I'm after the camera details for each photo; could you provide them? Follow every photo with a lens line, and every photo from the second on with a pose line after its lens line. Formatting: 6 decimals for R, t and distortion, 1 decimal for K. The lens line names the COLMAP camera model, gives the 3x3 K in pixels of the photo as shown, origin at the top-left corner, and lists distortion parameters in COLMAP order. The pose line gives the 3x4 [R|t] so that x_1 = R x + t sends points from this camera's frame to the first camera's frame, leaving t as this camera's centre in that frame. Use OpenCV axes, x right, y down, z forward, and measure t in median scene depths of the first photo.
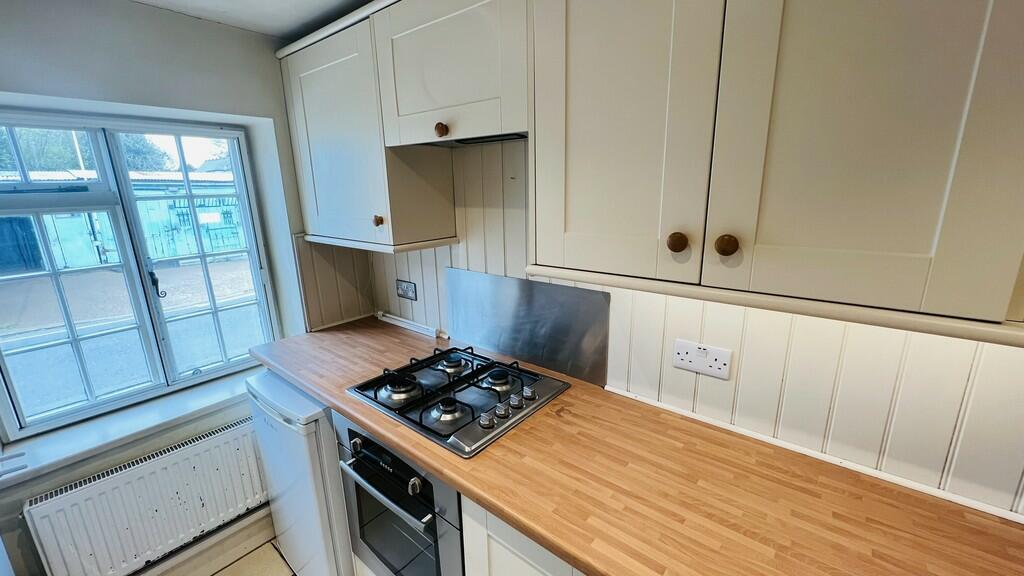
lens RADIAL K [[412.7, 0, 512.5], [0, 412.7, 288.6], [0, 0, 1]] dist [-0.000674, 0.000327]
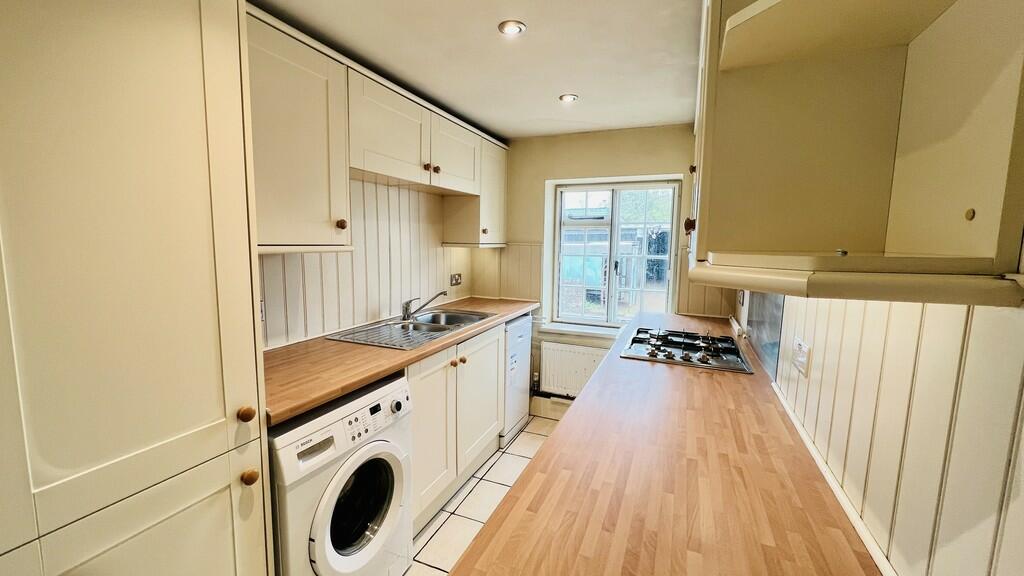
lens RADIAL K [[412.7, 0, 510.9], [0, 412.7, 289.1], [0, 0, 1]] dist [-0.000674, 0.000327]
pose [[0.288553, 0.139457, -0.947253, 1.215705], [-0.254240, 0.964980, 0.064620, 0.128638], [0.923092, 0.222183, 0.313904, -0.019621]]
